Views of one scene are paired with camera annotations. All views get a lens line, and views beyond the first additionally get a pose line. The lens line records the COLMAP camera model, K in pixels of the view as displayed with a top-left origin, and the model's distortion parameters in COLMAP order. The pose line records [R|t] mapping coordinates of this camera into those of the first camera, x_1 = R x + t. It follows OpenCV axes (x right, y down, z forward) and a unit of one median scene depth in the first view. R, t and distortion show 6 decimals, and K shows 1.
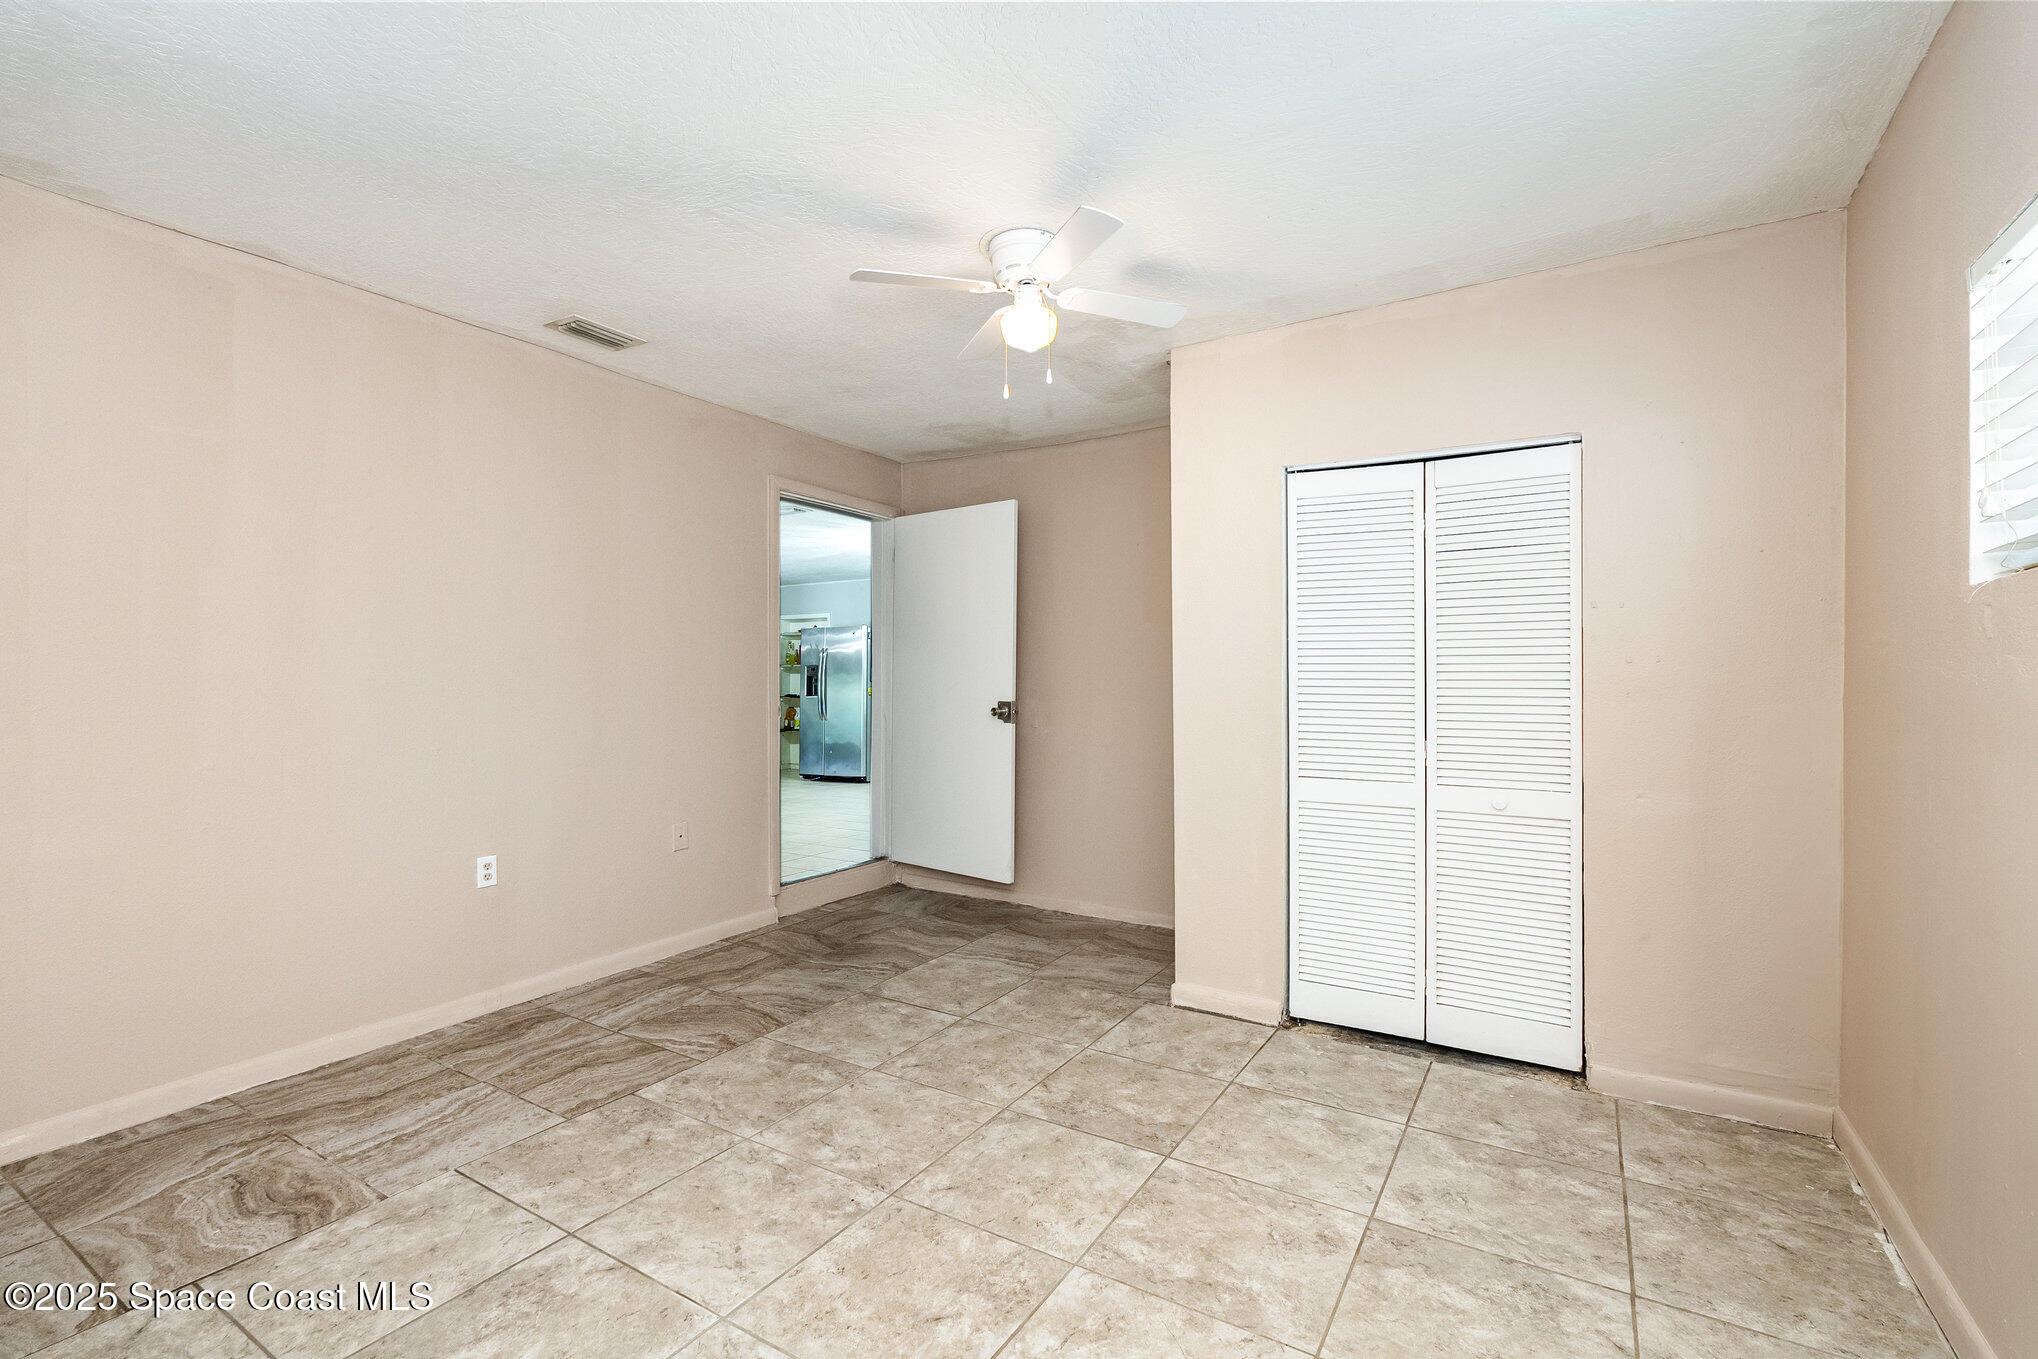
lens RADIAL K [[902.6, 0, 1019.0], [0, 902.6, 679.5], [0, 0, 1]] dist [0.001516, -0.000096]
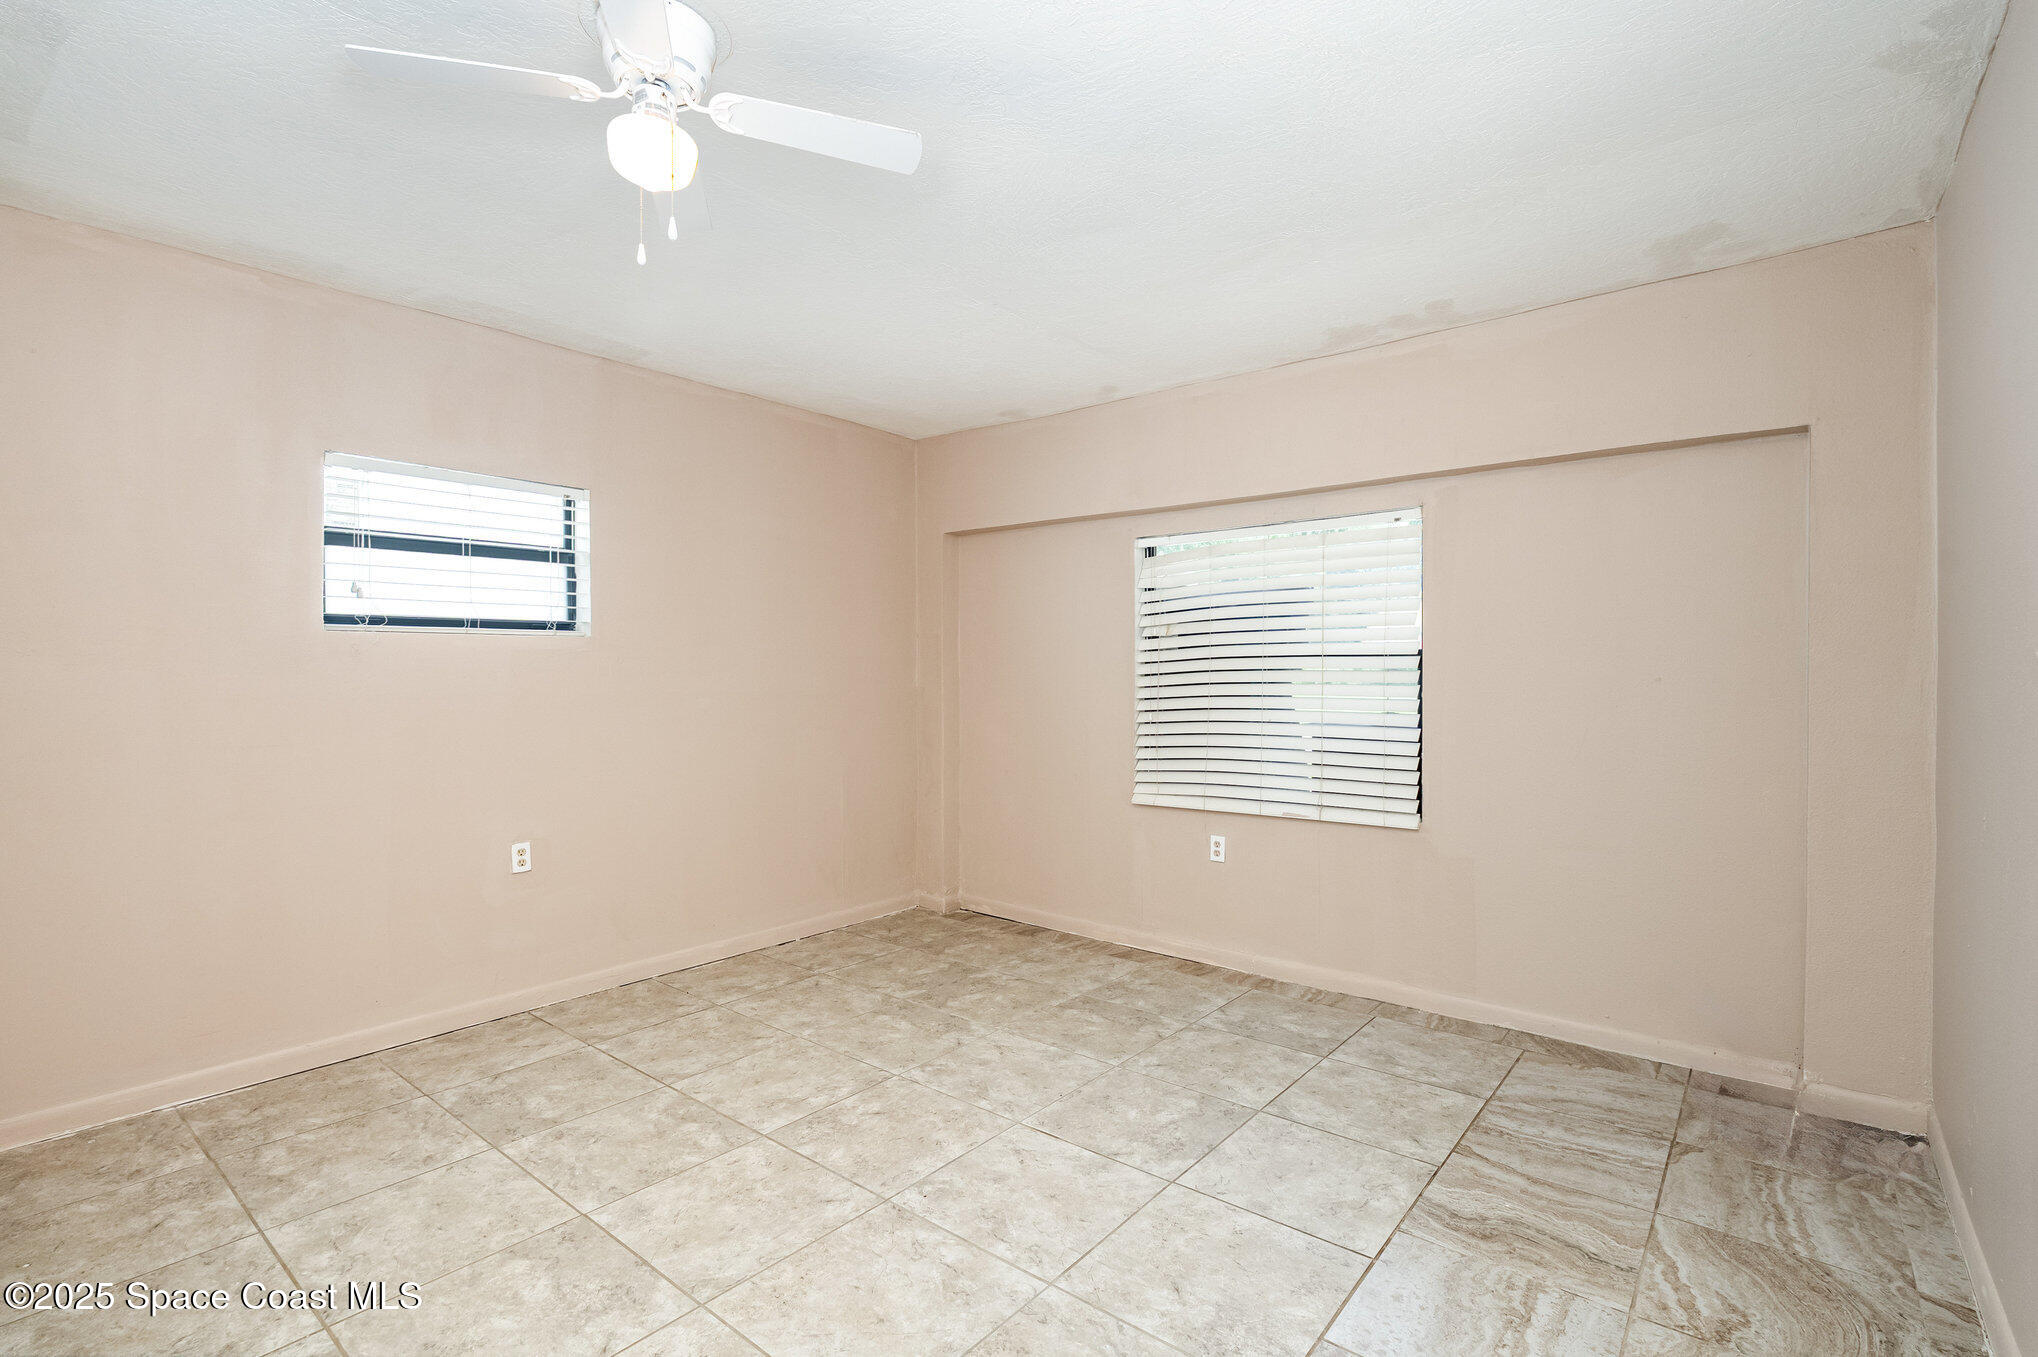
lens RADIAL K [[937.6, 0, 1019.0], [0, 937.6, 678.5], [0, 0, 1]] dist [-0.000380, -0.000018]
pose [[-0.991245, 0.000196, 0.132038, -0.438625], [0.000243, 1.000000, 0.000343, -0.015012], [-0.132038, 0.000373, -0.991245, 2.078015]]
